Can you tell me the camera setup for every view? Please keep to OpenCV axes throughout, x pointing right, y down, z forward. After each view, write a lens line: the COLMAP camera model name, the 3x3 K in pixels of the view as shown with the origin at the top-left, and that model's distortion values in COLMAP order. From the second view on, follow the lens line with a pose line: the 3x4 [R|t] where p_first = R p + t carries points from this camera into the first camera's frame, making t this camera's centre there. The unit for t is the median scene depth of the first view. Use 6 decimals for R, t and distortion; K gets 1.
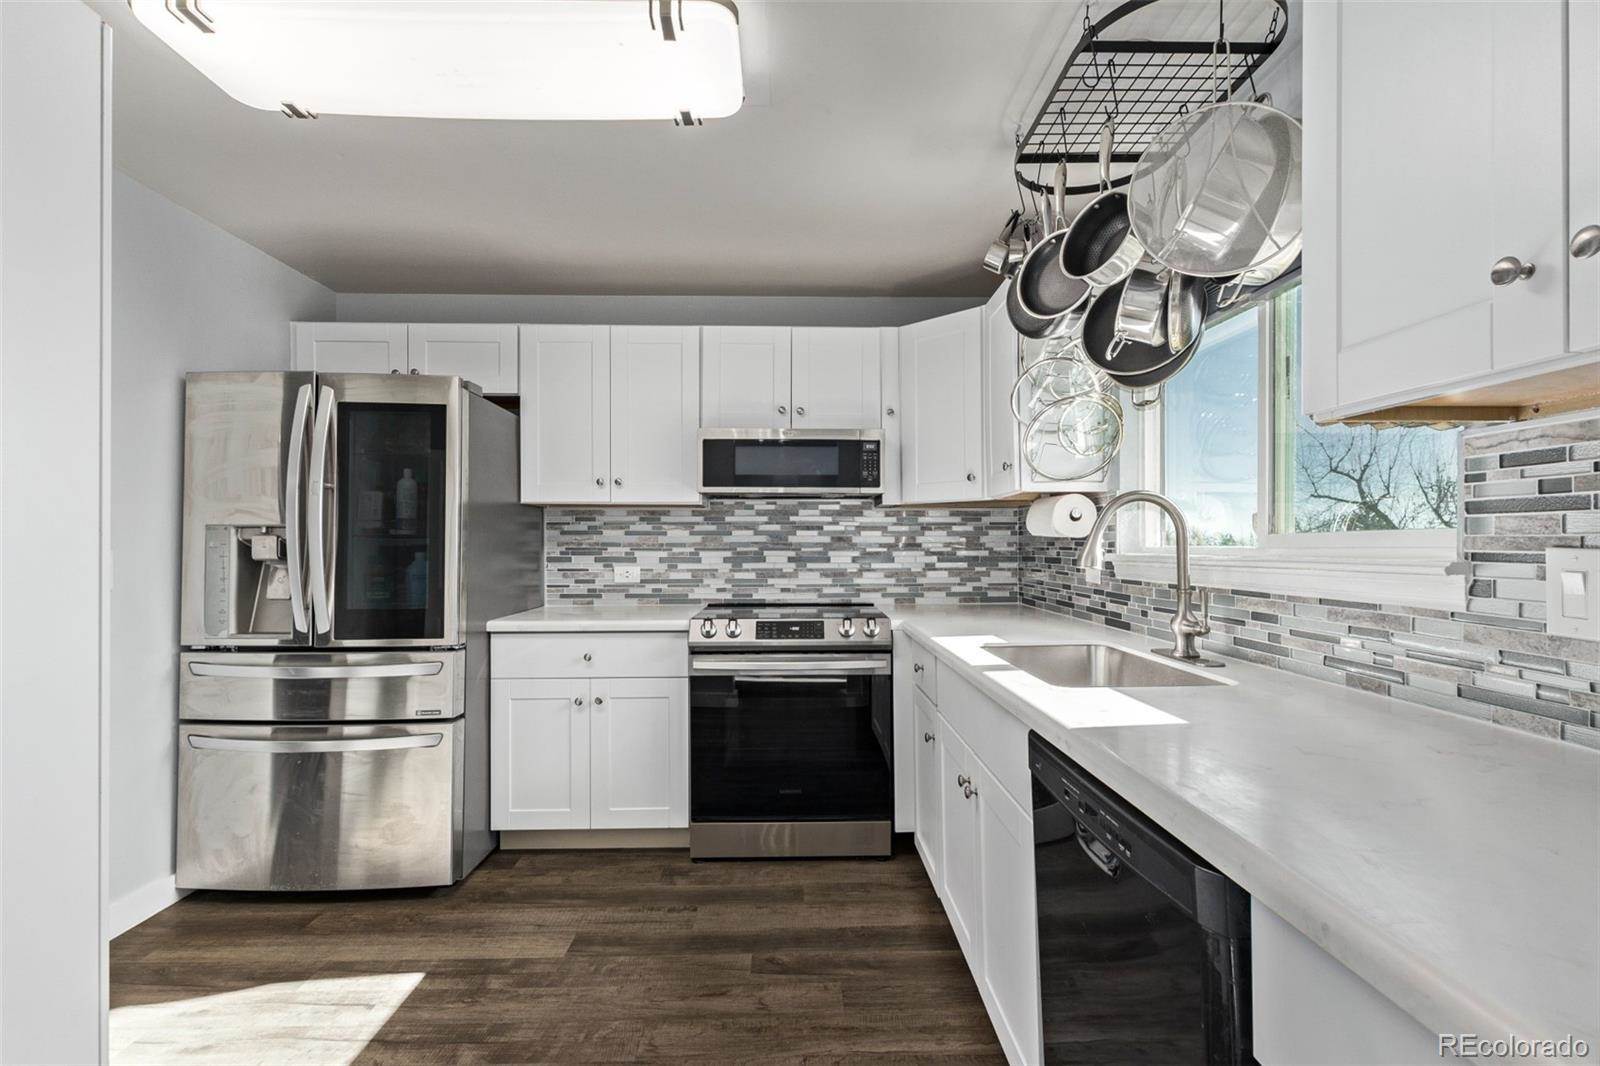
lens RADIAL K [[744.4, 0, 798.0], [0, 744.4, 532.7], [0, 0, 1]] dist [0.008768, -0.002209]
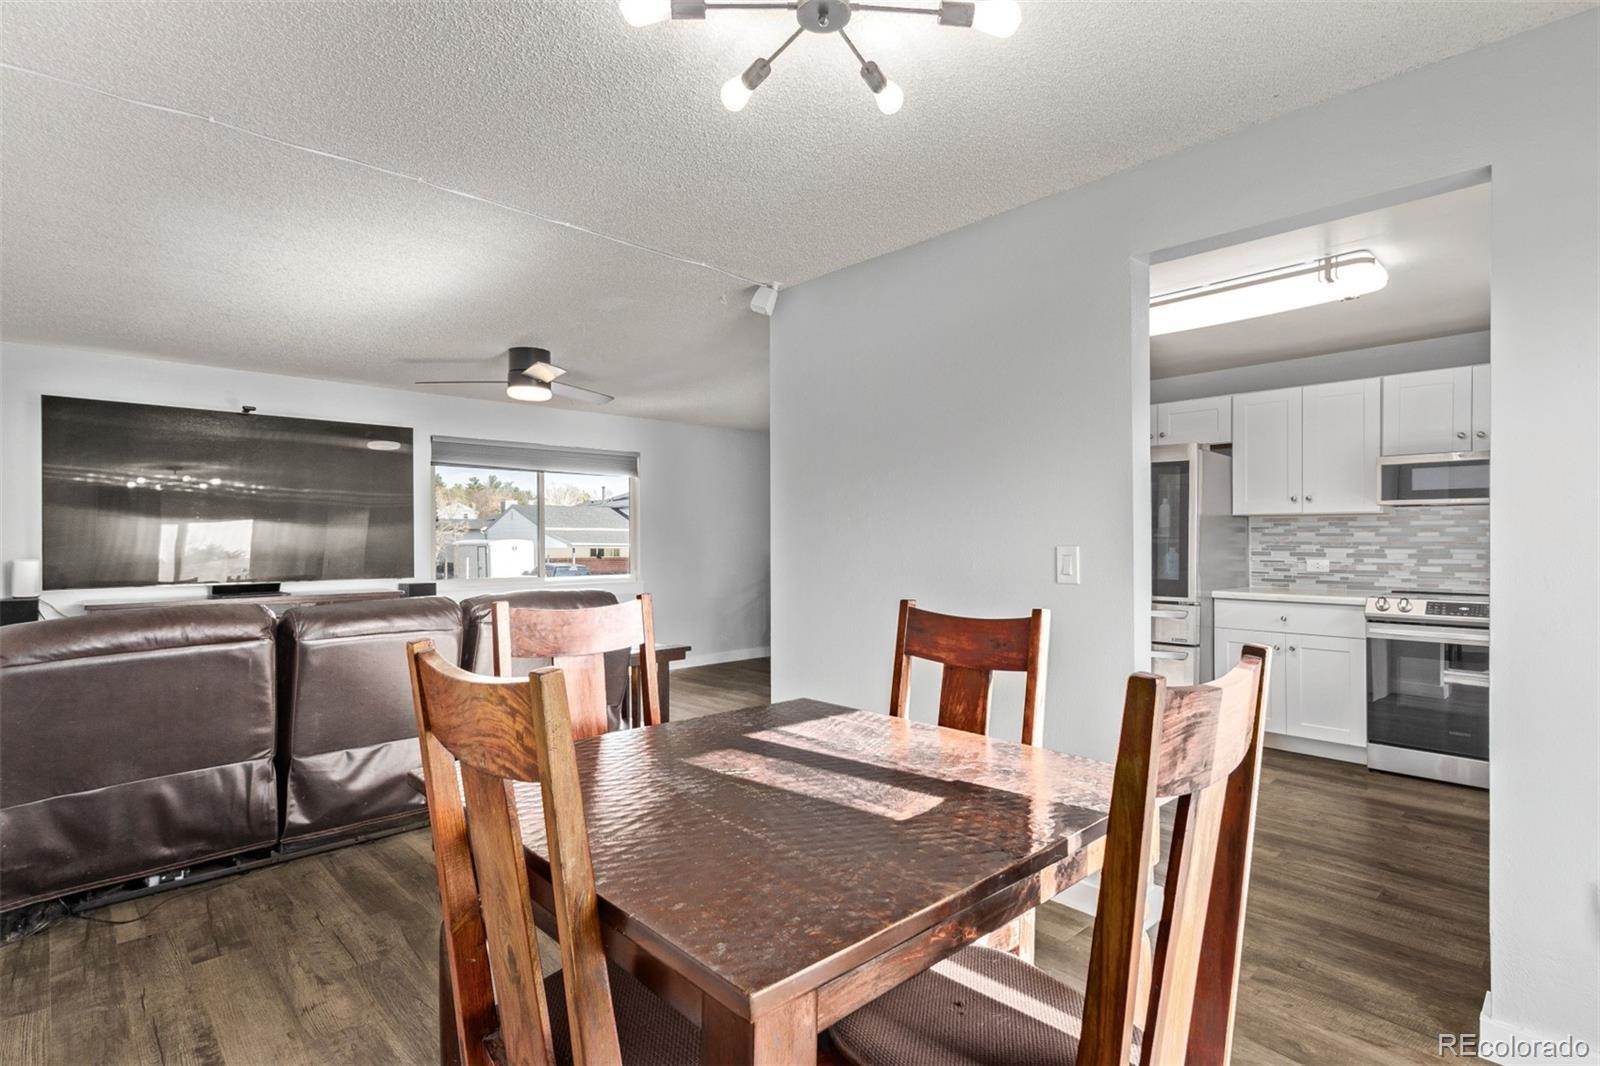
lens RADIAL K [[807.0, 0, 796.9], [0, 807.0, 540.9], [0, 0, 1]] dist [0.013447, 0.000074]
pose [[0.682481, 0.003432, -0.730896, 0.198953], [0.007311, 0.999907, 0.011523, -0.011844], [0.730867, -0.013208, 0.682392, -0.681805]]
